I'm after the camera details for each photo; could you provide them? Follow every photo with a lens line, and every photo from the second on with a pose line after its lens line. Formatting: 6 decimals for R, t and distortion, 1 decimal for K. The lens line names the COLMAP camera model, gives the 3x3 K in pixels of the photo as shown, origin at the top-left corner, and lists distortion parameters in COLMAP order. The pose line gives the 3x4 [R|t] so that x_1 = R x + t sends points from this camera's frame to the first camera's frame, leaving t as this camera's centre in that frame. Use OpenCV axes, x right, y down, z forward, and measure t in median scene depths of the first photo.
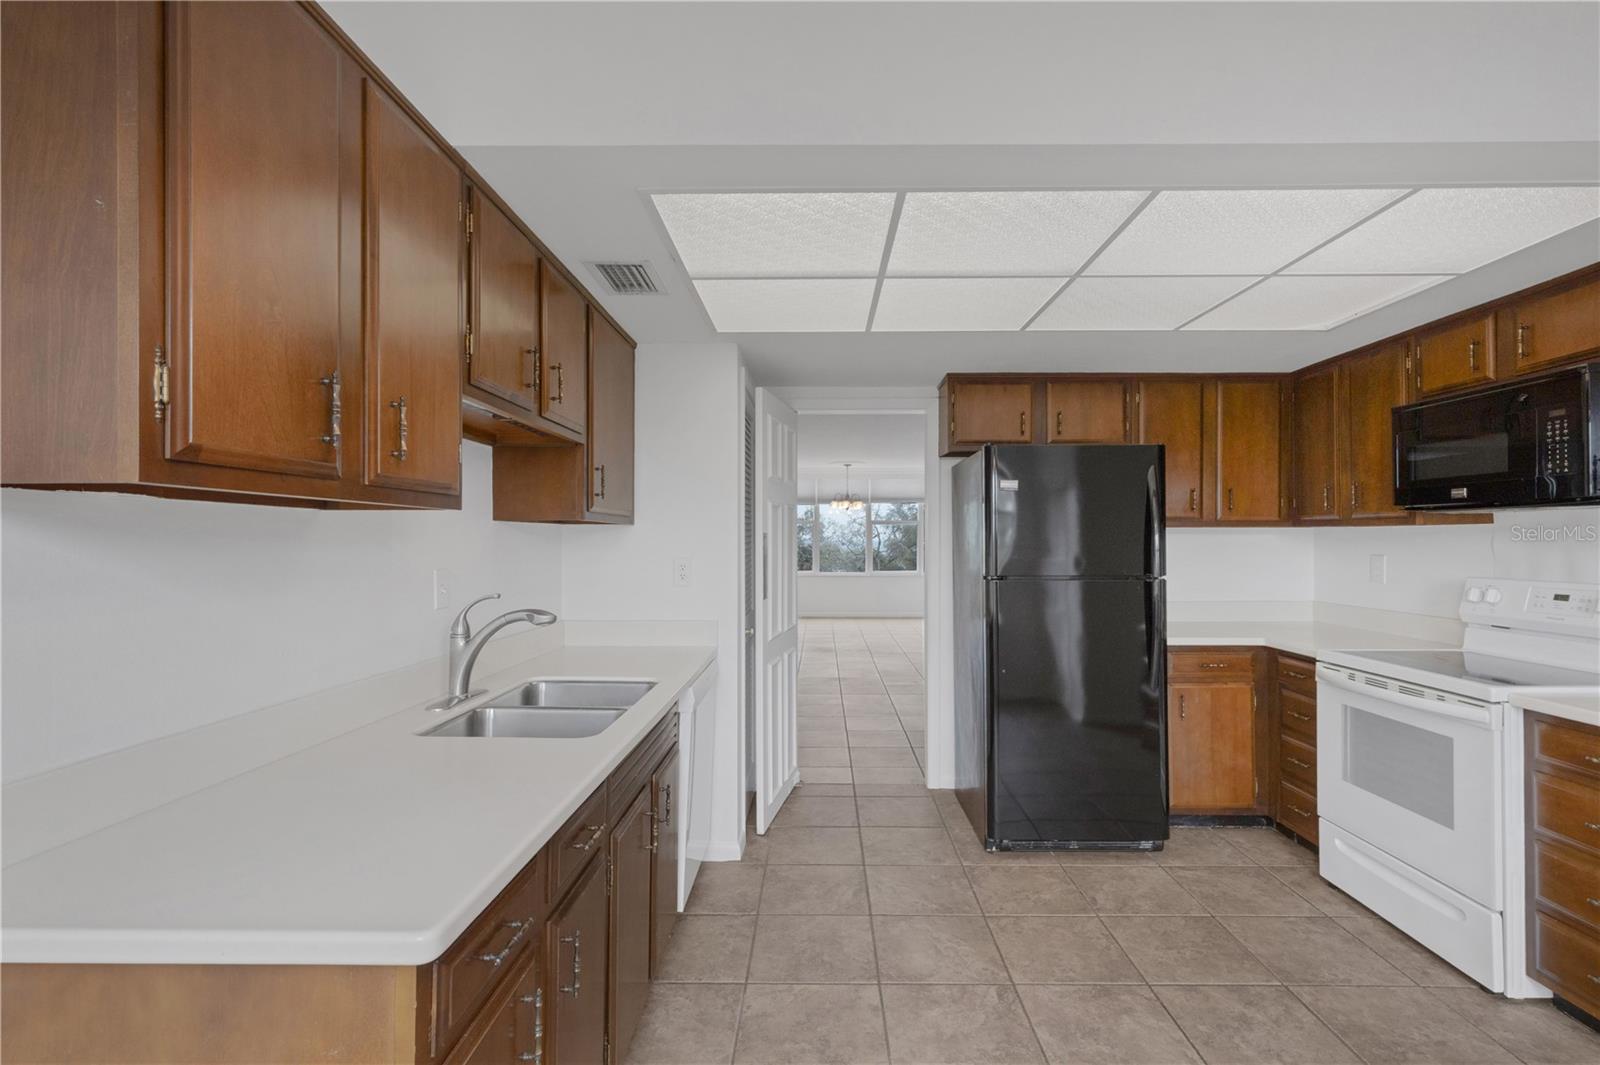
lens RADIAL K [[742.2, 0, 809.9], [0, 742.2, 537.2], [0, 0, 1]] dist [0.006042, 0.000036]
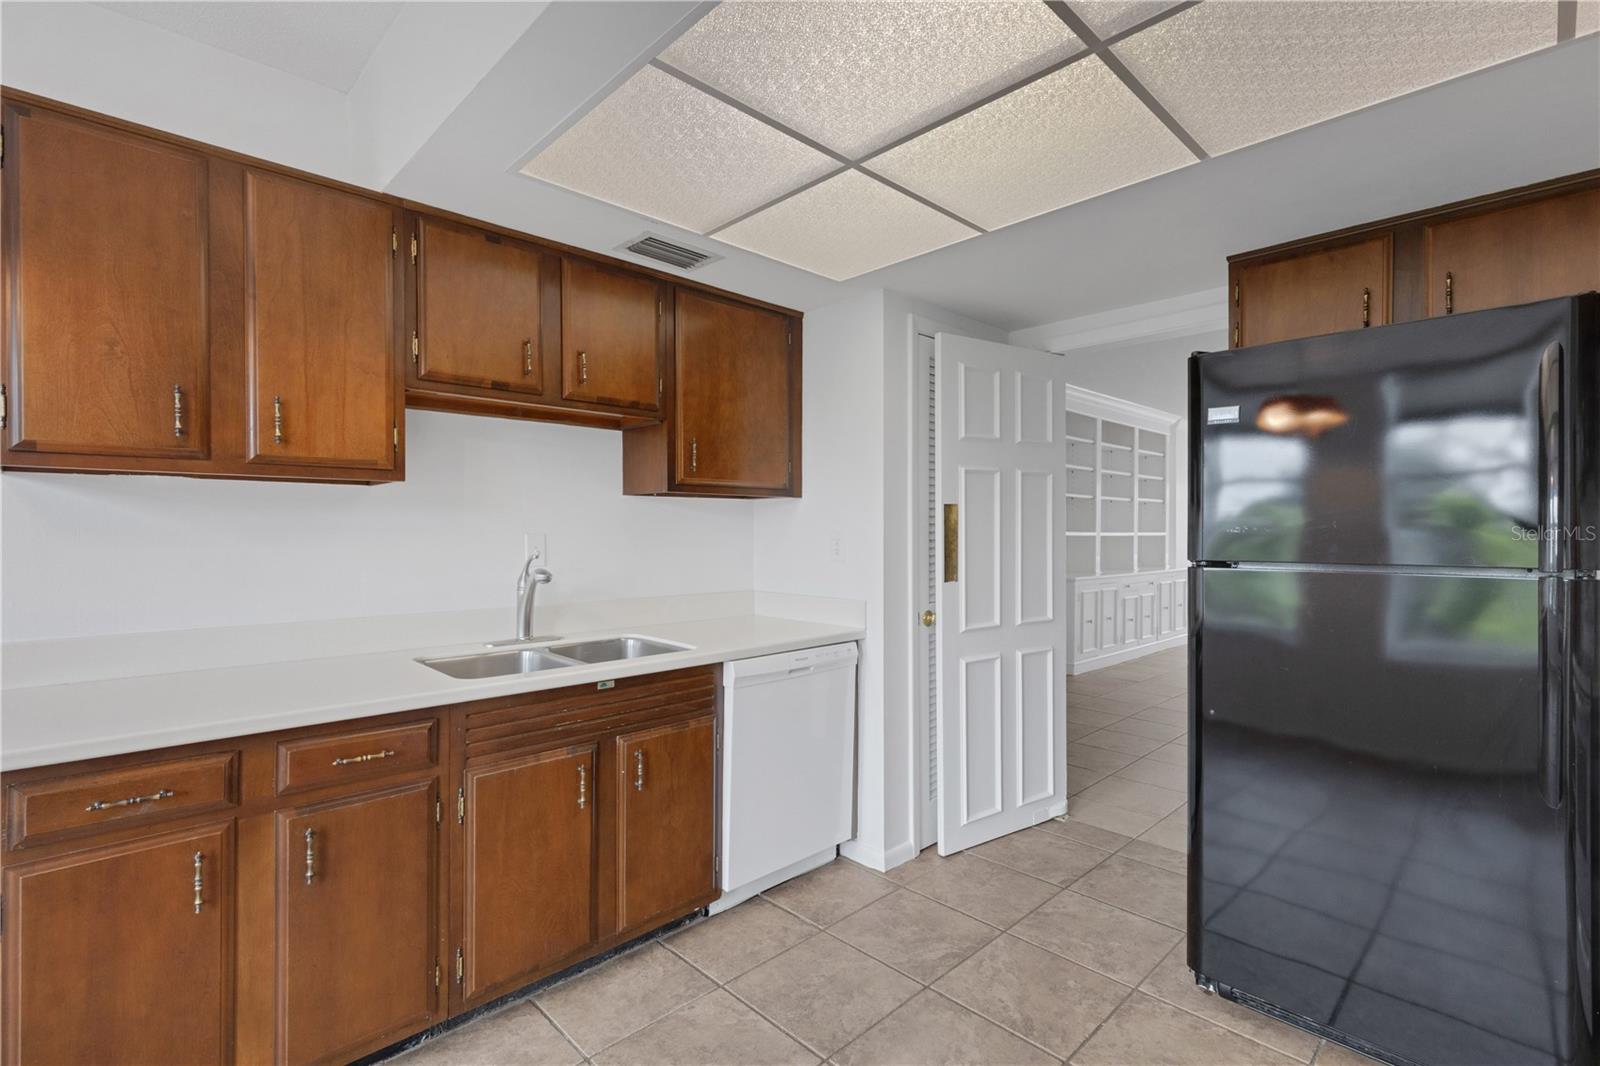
lens RADIAL K [[742.2, 0, 808.1], [0, 742.2, 532.8], [0, 0, 1]] dist [0.006042, 0.000036]
pose [[0.704143, 0.003015, -0.710052, 0.662343], [0.003496, 0.999964, 0.007712, 0.031602], [0.710049, -0.007913, 0.704107, 0.443885]]
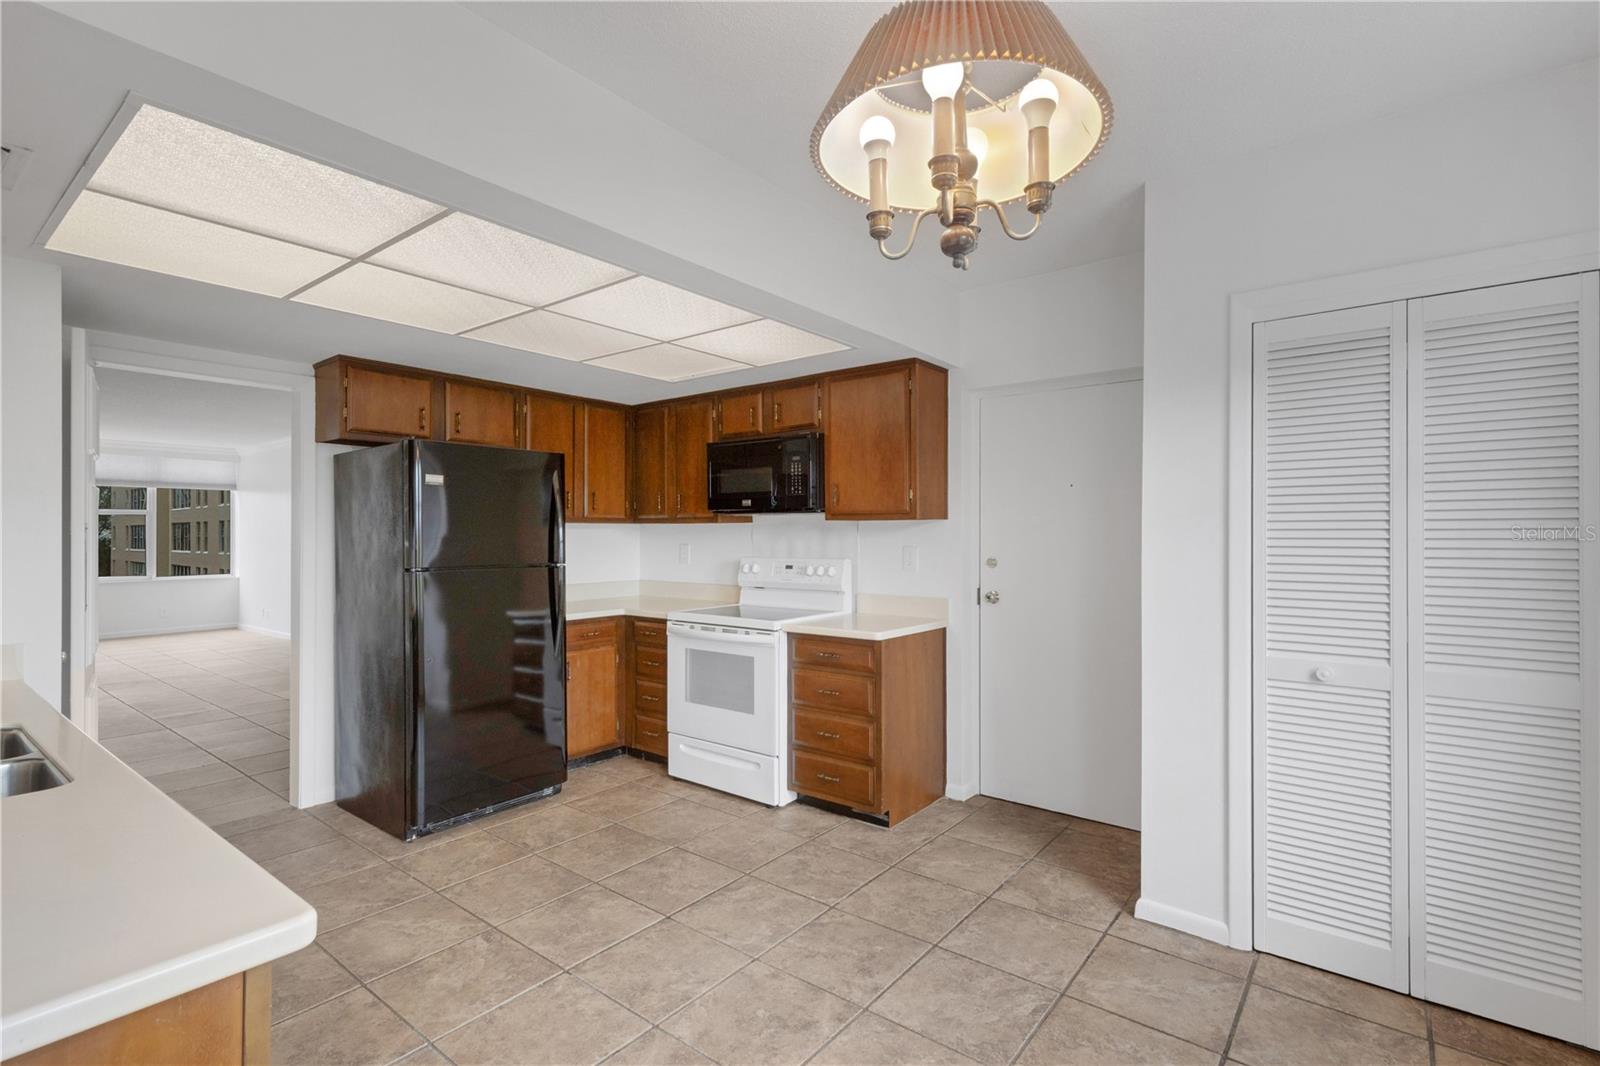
lens RADIAL K [[742.2, 0, 787.5], [0, 742.2, 530.9], [0, 0, 1]] dist [0.006042, 0.000036]
pose [[0.625361, 0.004750, 0.780321, -0.237830], [-0.002204, 0.999988, -0.004321, 0.005127], [-0.780332, 0.000982, 0.625364, -0.034184]]
